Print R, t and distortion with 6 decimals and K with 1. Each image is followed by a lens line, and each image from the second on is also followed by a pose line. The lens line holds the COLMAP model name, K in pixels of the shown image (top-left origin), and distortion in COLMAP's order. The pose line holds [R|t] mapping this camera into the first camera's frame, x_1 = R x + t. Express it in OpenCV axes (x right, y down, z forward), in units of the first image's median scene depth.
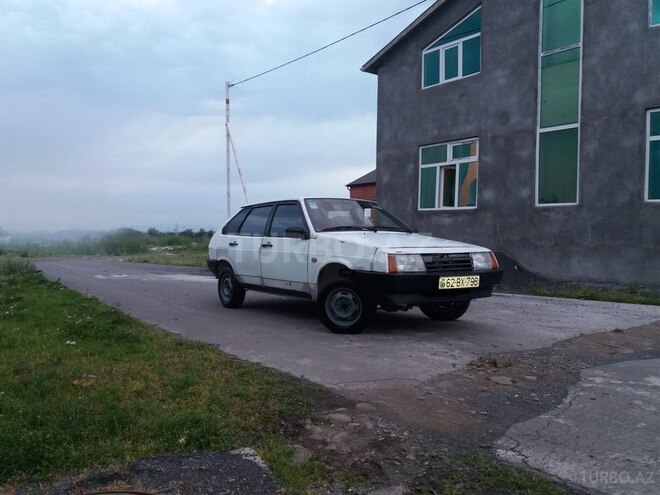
lens RADIAL K [[540.7, 0, 329.4], [0, 540.7, 247.6], [0, 0, 1]] dist [0.033278, -0.057037]
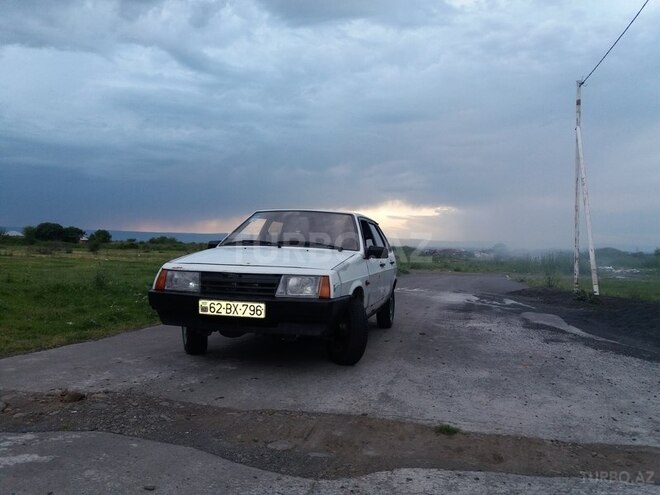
lens RADIAL K [[540.7, 0, 328.4], [0, 540.7, 247.2], [0, 0, 1]] dist [0.033278, -0.057037]
pose [[0.645414, 0.006529, -0.763805, 0.927321], [-0.035270, 0.999152, -0.021263, -0.015880], [0.763018, 0.040662, 0.645096, 0.566060]]
